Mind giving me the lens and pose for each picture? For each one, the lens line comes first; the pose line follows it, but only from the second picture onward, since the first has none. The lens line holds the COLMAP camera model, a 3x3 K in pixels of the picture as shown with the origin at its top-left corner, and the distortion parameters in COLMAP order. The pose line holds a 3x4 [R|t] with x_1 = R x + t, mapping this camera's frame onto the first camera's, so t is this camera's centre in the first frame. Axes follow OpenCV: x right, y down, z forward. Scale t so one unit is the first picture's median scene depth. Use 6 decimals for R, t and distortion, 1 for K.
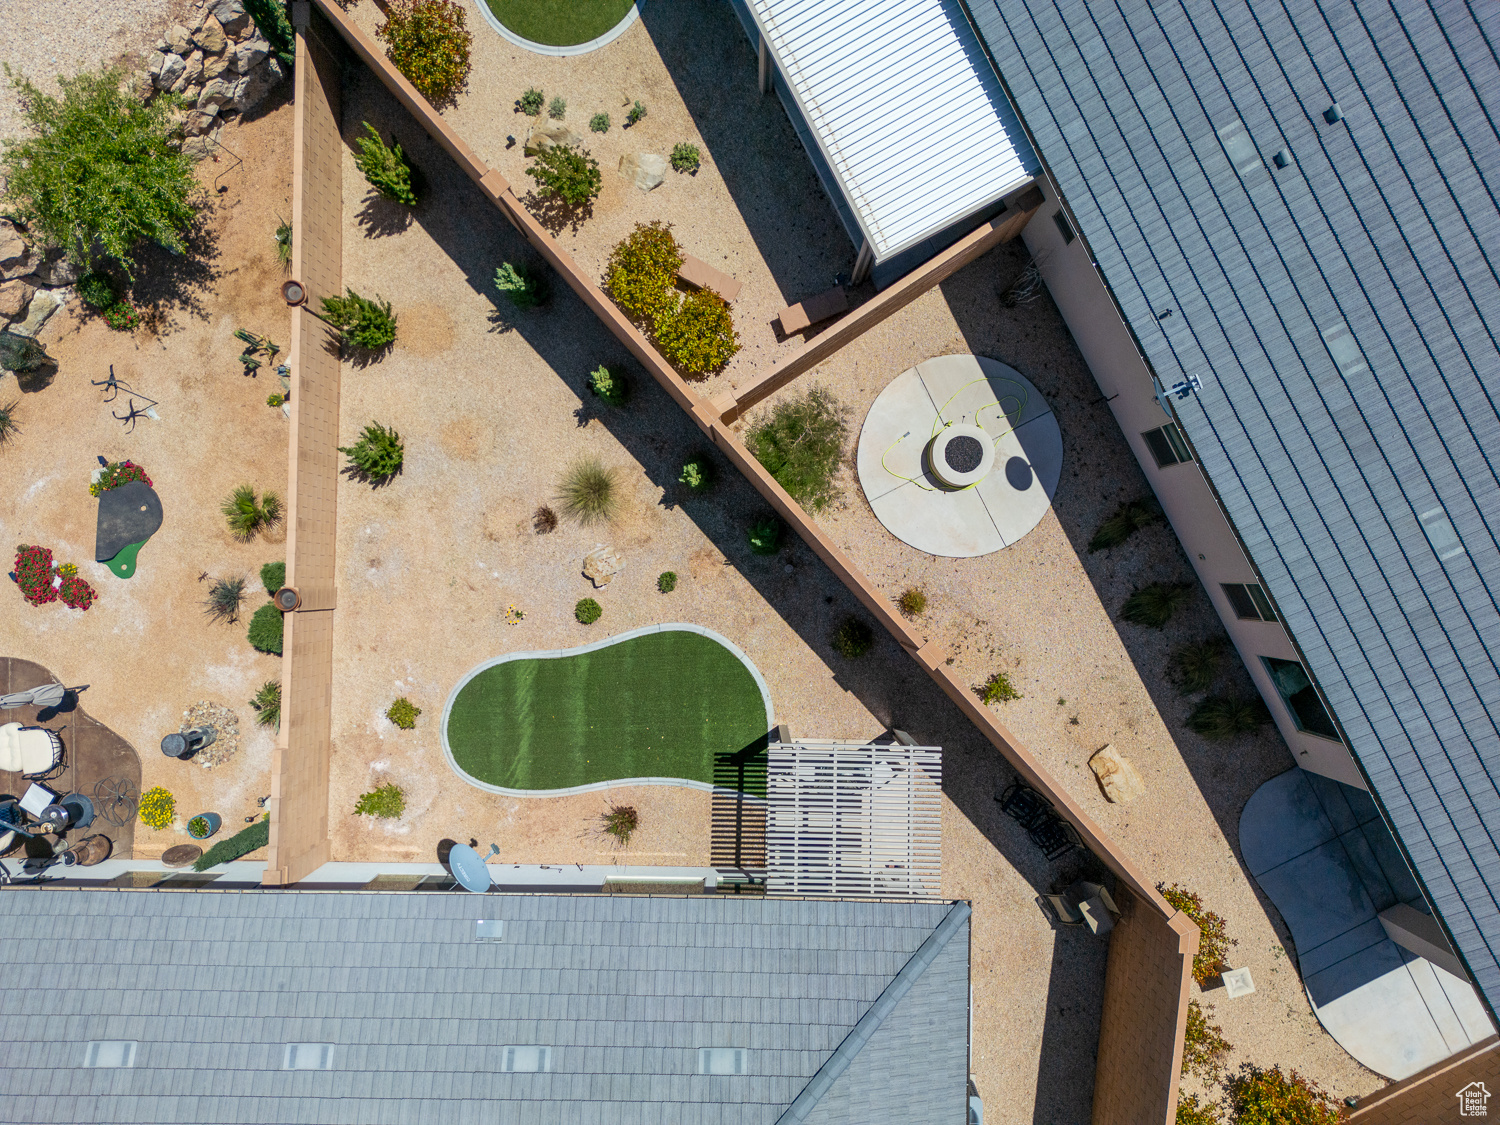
lens RADIAL K [[1053.6, 0, 747.7], [0, 1053.6, 558.9], [0, 0, 1]] dist [0.079218, -0.082551]
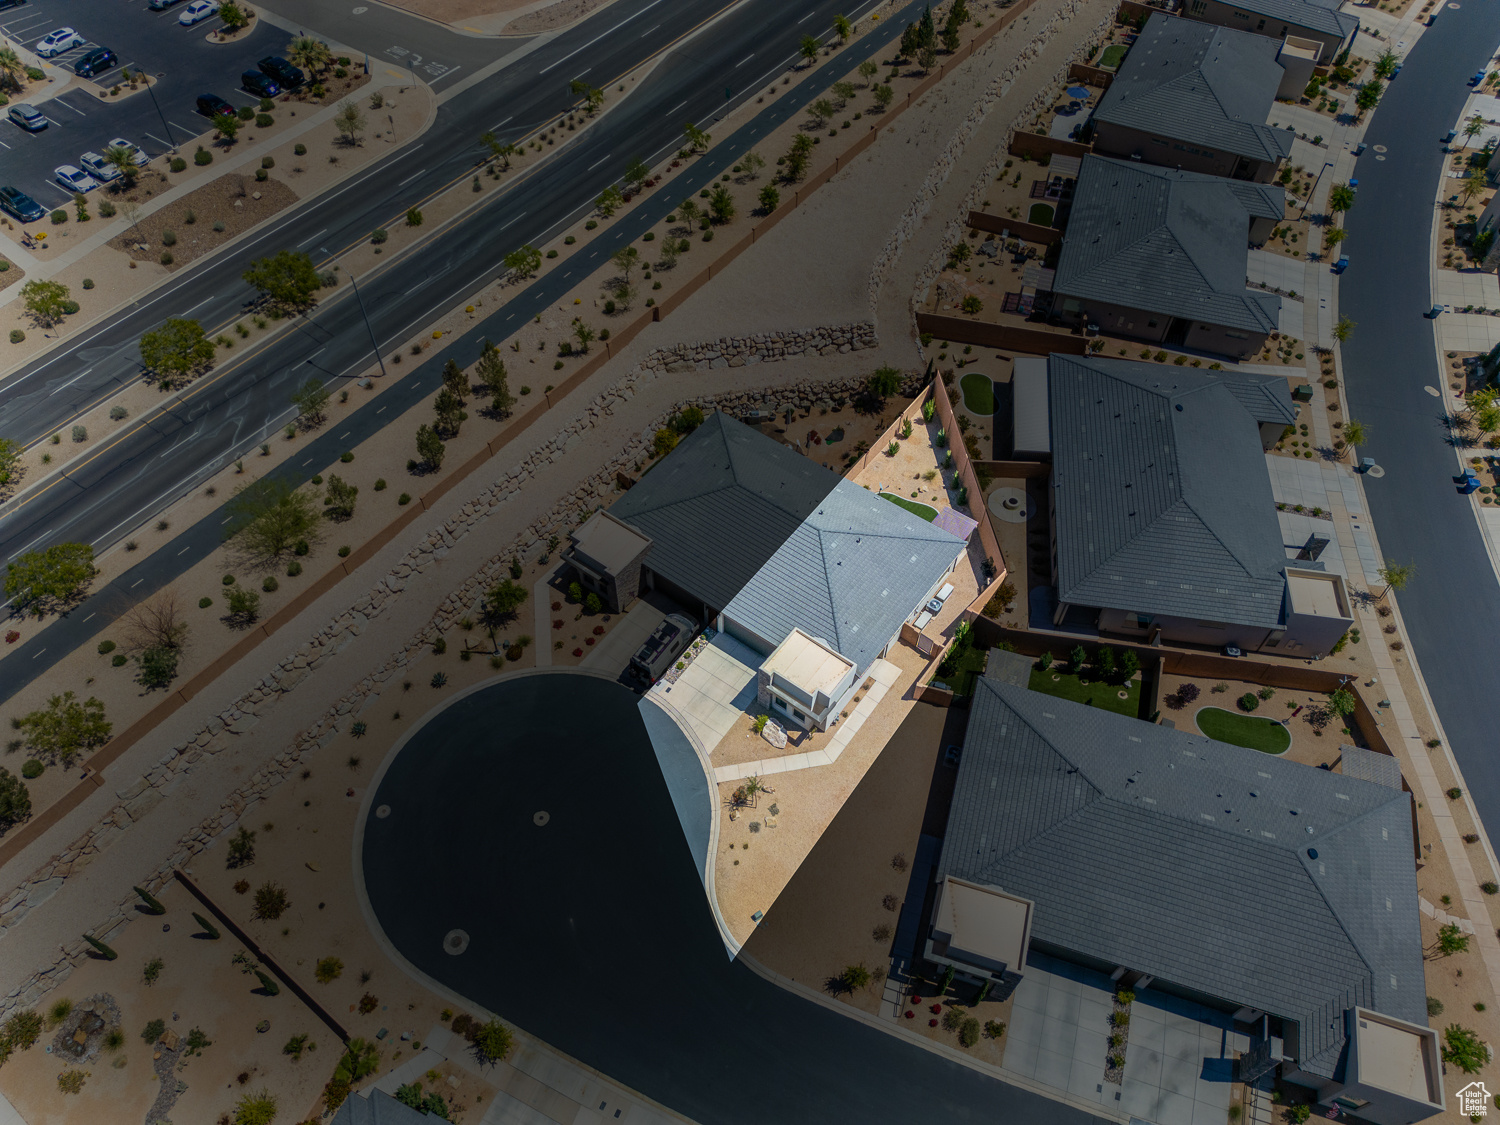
lens RADIAL K [[1053.6, 0, 747.7], [0, 1053.6, 558.9], [0, 0, 1]] dist [0.079218, -0.082551]
pose [[0.814037, 0.464056, -0.349280, 0.917826], [-0.580762, 0.642301, -0.500165, 2.778537], [-0.007762, 0.610001, 0.792363, -2.229938]]
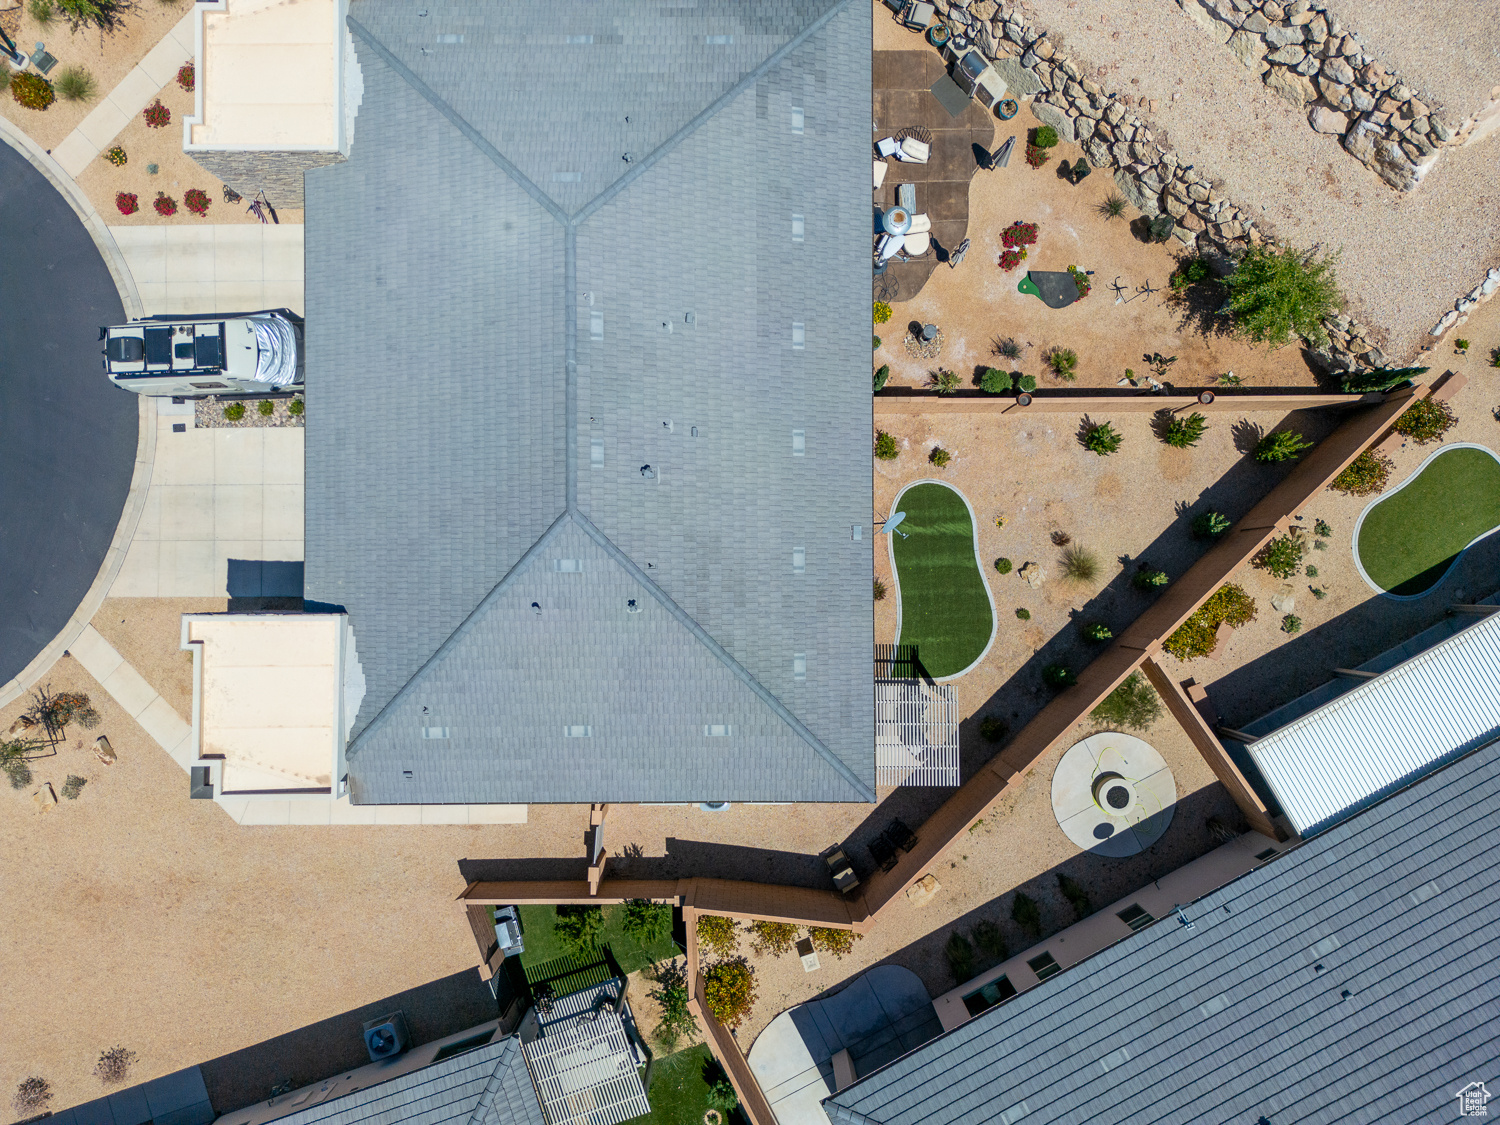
lens RADIAL K [[1053.6, 0, 747.7], [0, 1053.6, 558.9], [0, 0, 1]] dist [0.079218, -0.082551]
pose [[0.020714, 0.999588, -0.019858, -0.142423], [-0.999569, 0.021119, 0.020375, 0.424200], [0.020786, 0.019427, 0.999595, -0.663982]]
